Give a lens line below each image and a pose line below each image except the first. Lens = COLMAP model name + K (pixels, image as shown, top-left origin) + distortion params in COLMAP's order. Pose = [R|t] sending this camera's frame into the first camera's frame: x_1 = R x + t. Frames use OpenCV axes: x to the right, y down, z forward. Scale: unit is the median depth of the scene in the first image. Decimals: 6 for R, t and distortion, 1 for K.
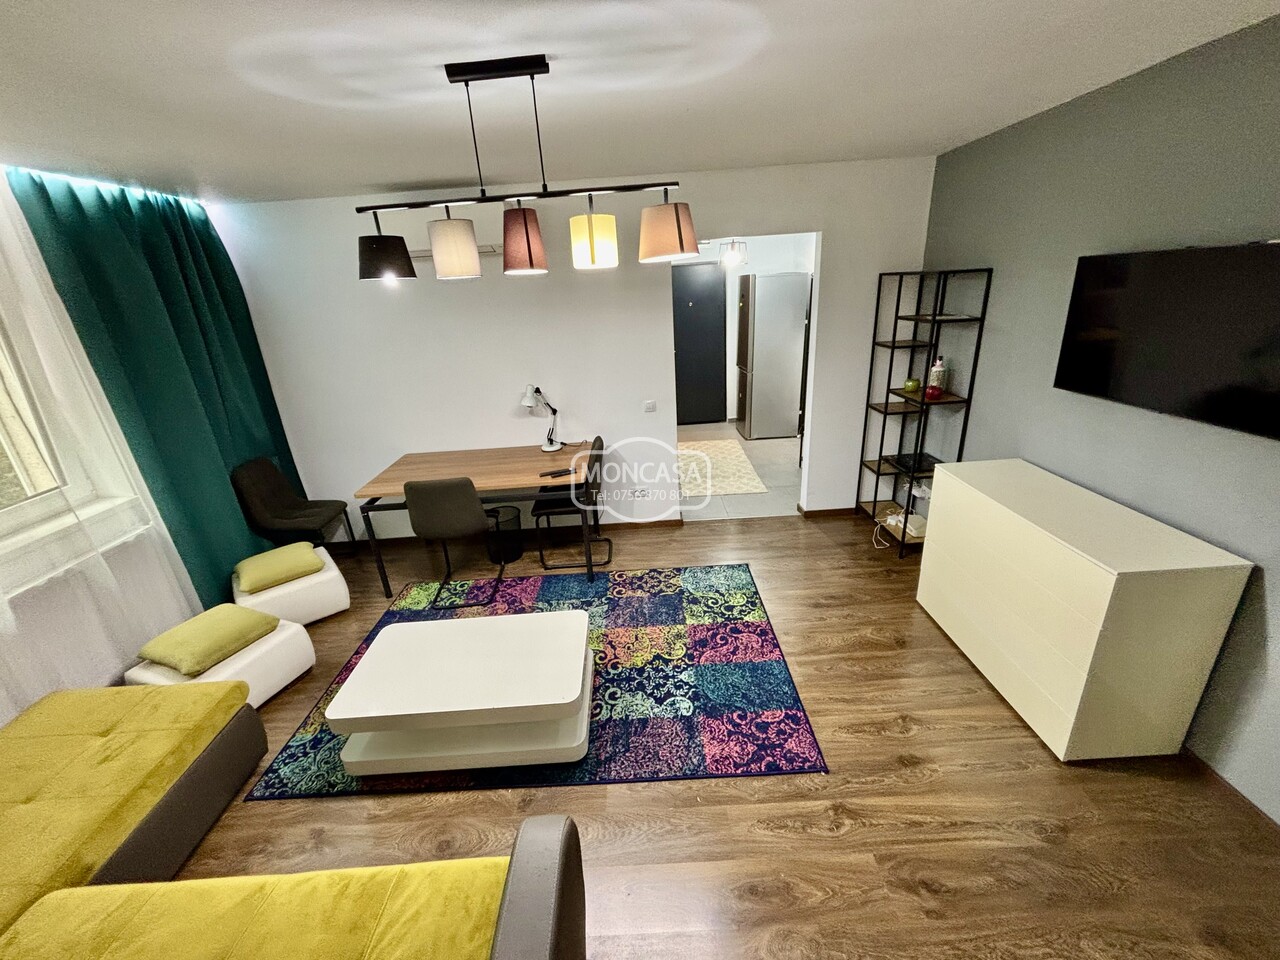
lens RADIAL K [[514.3, 0, 638.2], [0, 514.3, 475.9], [0, 0, 1]] dist [-0.003066, 0.001476]
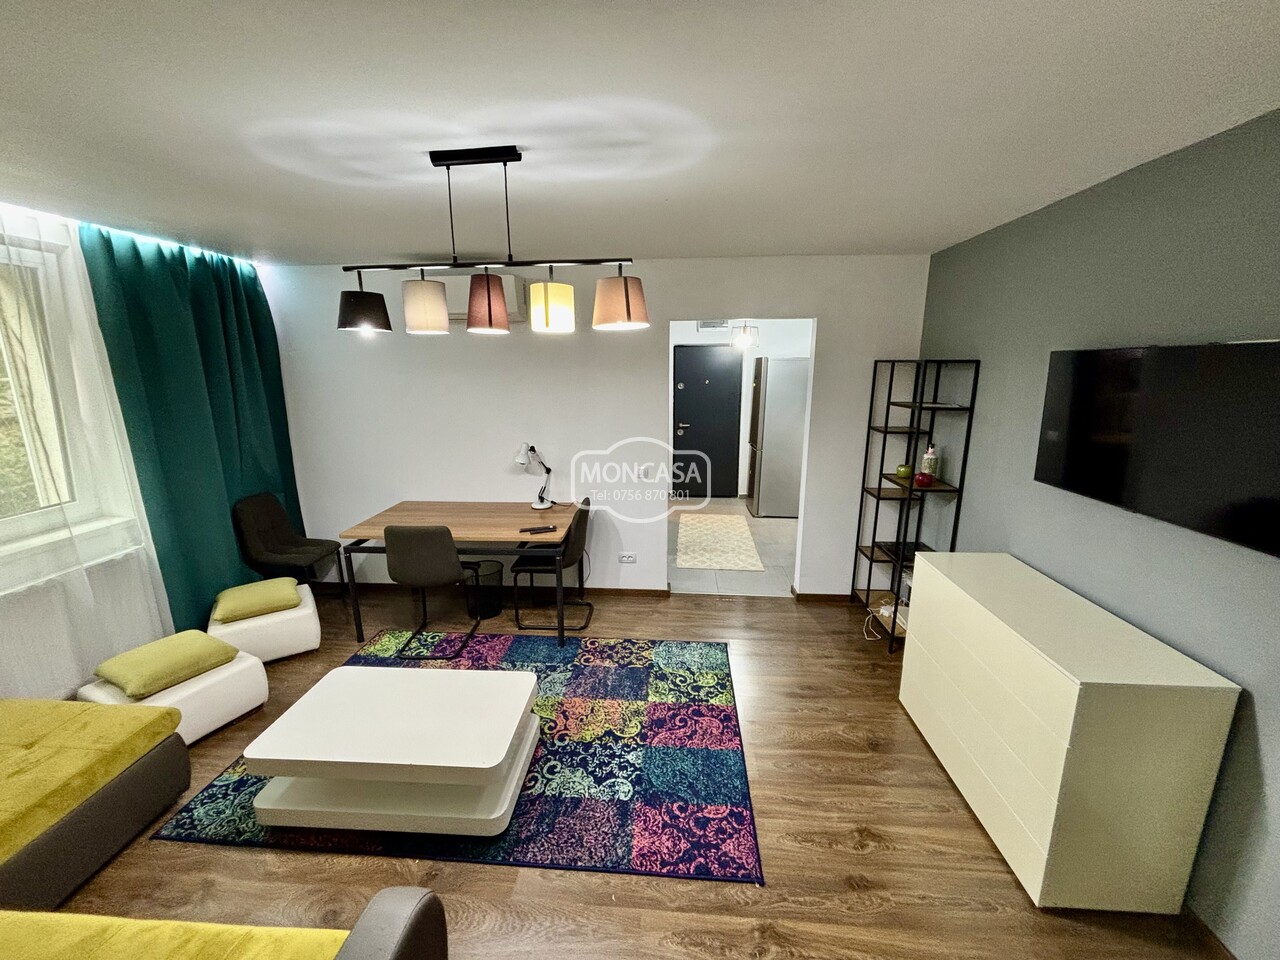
lens RADIAL K [[514.3, 0, 638.8], [0, 514.3, 476.8], [0, 0, 1]] dist [-0.003066, 0.001476]
pose [[0.994708, 0.075941, -0.069203, 0.124615], [-0.084760, 0.987218, -0.134971, 0.012150], [0.058069, 0.140122, 0.988430, 0.005099]]
